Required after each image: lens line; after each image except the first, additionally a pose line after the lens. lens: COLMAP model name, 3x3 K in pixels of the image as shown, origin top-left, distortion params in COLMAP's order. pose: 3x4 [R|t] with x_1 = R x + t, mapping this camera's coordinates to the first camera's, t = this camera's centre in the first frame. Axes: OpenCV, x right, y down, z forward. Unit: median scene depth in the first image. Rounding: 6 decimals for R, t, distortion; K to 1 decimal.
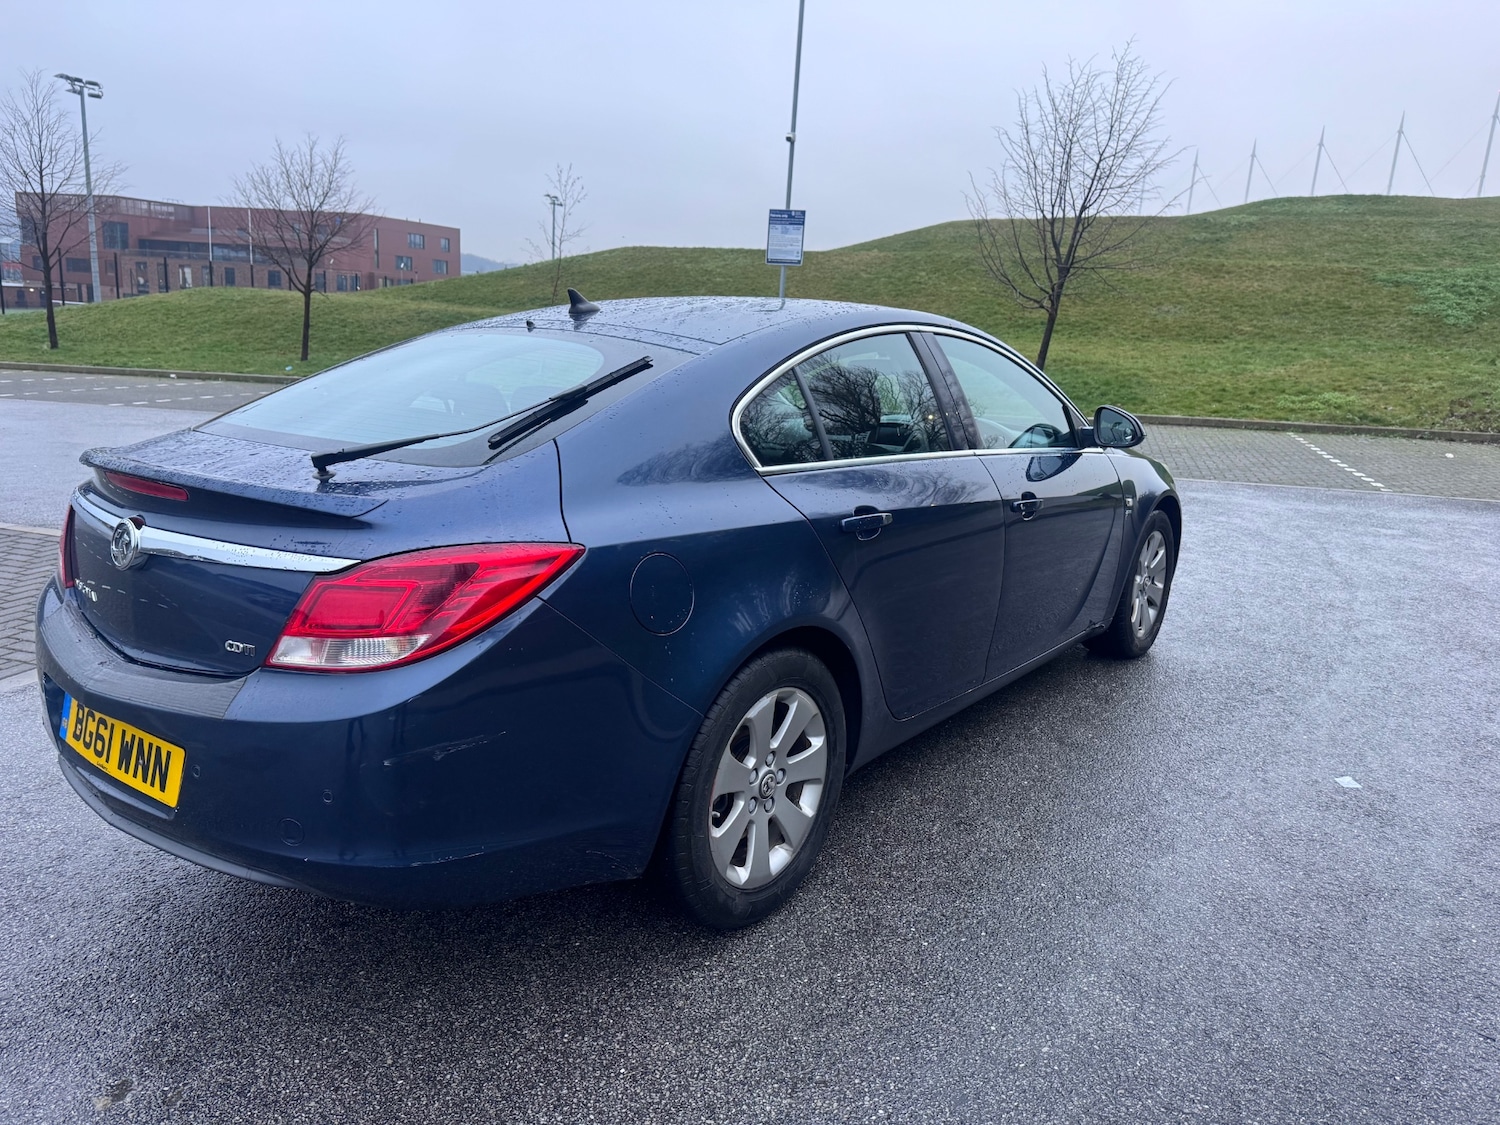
lens RADIAL K [[1047.7, 0, 746.5], [0, 1047.7, 575.3], [0, 0, 1]] dist [0.053924, -0.065795]
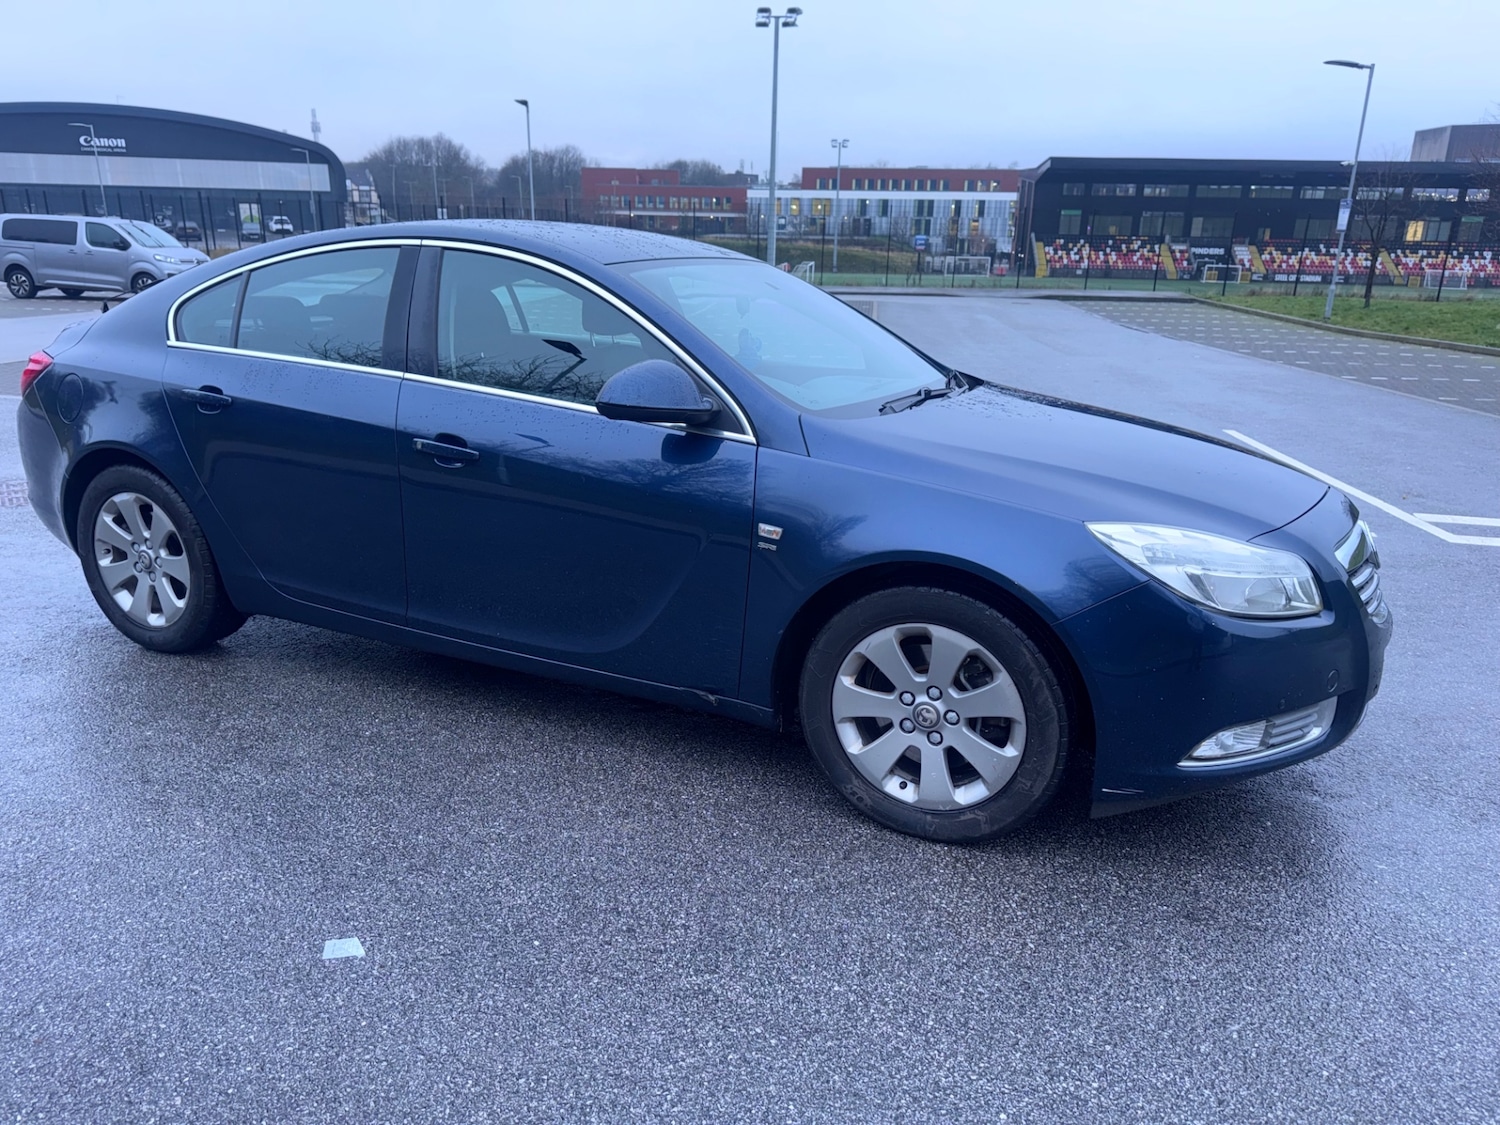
lens RADIAL K [[1047.7, 0, 752.0], [0, 1047.7, 578.5], [0, 0, 1]] dist [0.053924, -0.065795]
pose [[0.217483, 0.256676, -0.941710, 0.240436], [-0.242355, 0.948790, 0.202635, -0.041693], [0.945497, 0.184159, 0.268553, 0.212475]]
